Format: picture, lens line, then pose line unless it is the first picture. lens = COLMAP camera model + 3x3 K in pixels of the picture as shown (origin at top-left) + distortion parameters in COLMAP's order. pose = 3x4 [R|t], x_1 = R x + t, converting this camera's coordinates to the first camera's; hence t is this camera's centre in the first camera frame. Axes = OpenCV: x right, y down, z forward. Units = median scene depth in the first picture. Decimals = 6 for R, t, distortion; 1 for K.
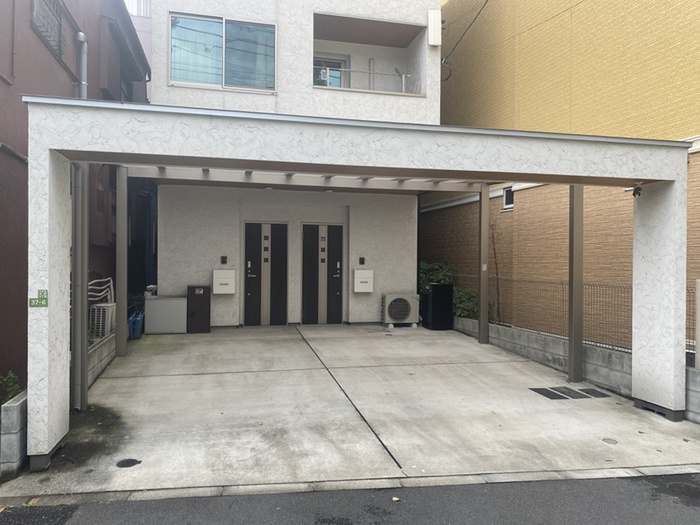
lens RADIAL K [[530.8, 0, 347.9], [0, 530.8, 262.2], [0, 0, 1]] dist [0.037372, -0.034456]
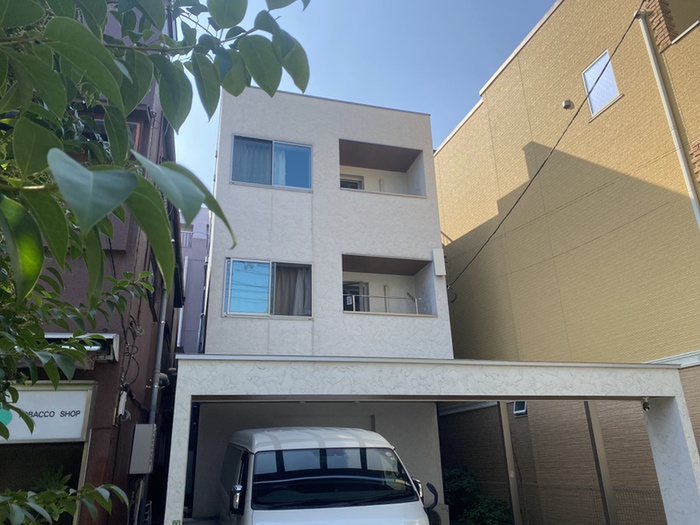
lens RADIAL K [[530.8, 0, 352.2], [0, 530.8, 256.6], [0, 0, 1]] dist [0.037372, -0.034456]
pose [[0.998487, -0.021266, 0.050705, -0.096586], [0.038290, 0.930743, -0.363664, -0.017401], [-0.039460, 0.365055, 0.930149, -0.121793]]
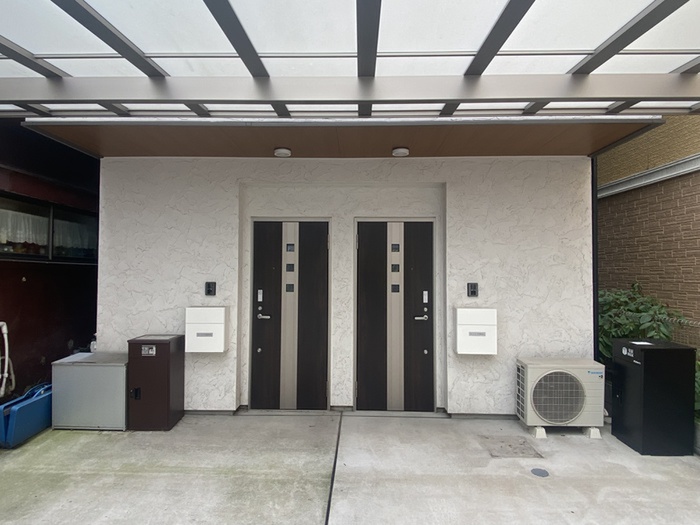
lens RADIAL K [[451.3, 0, 345.0], [0, 451.3, 257.2], [0, 0, 1]] dist [0.051615, -0.042434]
pose [[0.963781, -0.012092, -0.266420, 0.027200], [0.003003, 0.999400, -0.034496, -0.020908], [0.266677, 0.032447, 0.963240, 0.604523]]
